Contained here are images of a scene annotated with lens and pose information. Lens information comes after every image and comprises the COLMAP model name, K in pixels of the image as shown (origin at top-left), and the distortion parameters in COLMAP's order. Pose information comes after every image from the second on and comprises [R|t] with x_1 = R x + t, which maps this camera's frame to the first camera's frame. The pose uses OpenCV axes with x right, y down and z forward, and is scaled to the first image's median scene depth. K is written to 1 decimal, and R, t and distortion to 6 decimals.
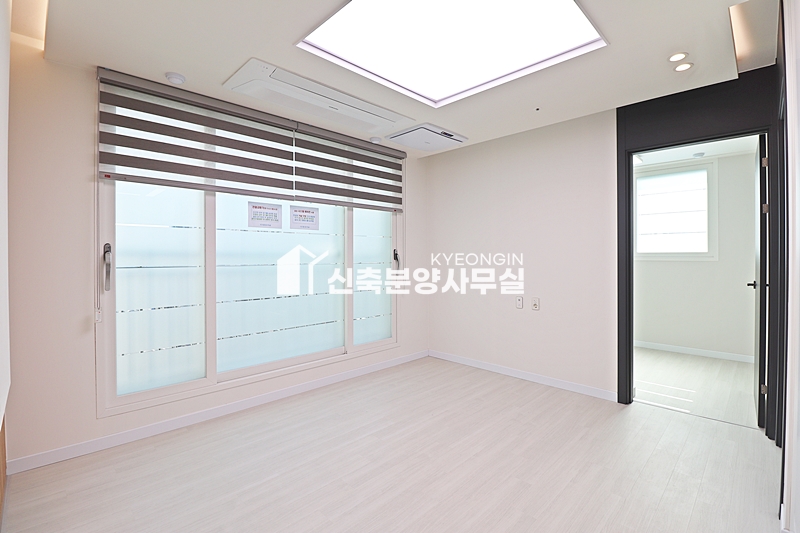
lens RADIAL K [[368.6, 0, 413.1], [0, 368.6, 259.7], [0, 0, 1]] dist [-0.008304, -0.007690]
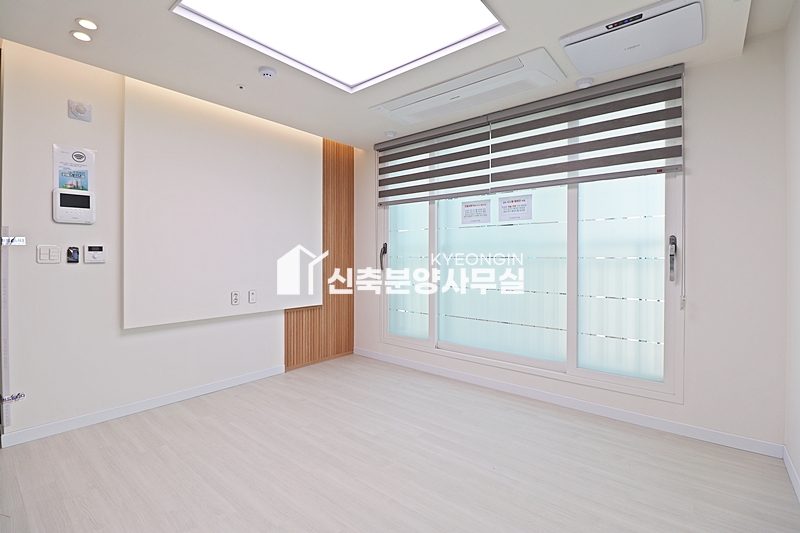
lens RADIAL K [[368.6, 0, 383.4], [0, 368.6, 258.9], [0, 0, 1]] dist [-0.008304, -0.007690]
pose [[0.045567, 0.012914, -0.998878, 0.656913], [-0.009865, 0.999874, 0.012477, 0.007591], [0.998913, 0.009285, 0.045688, 0.659288]]
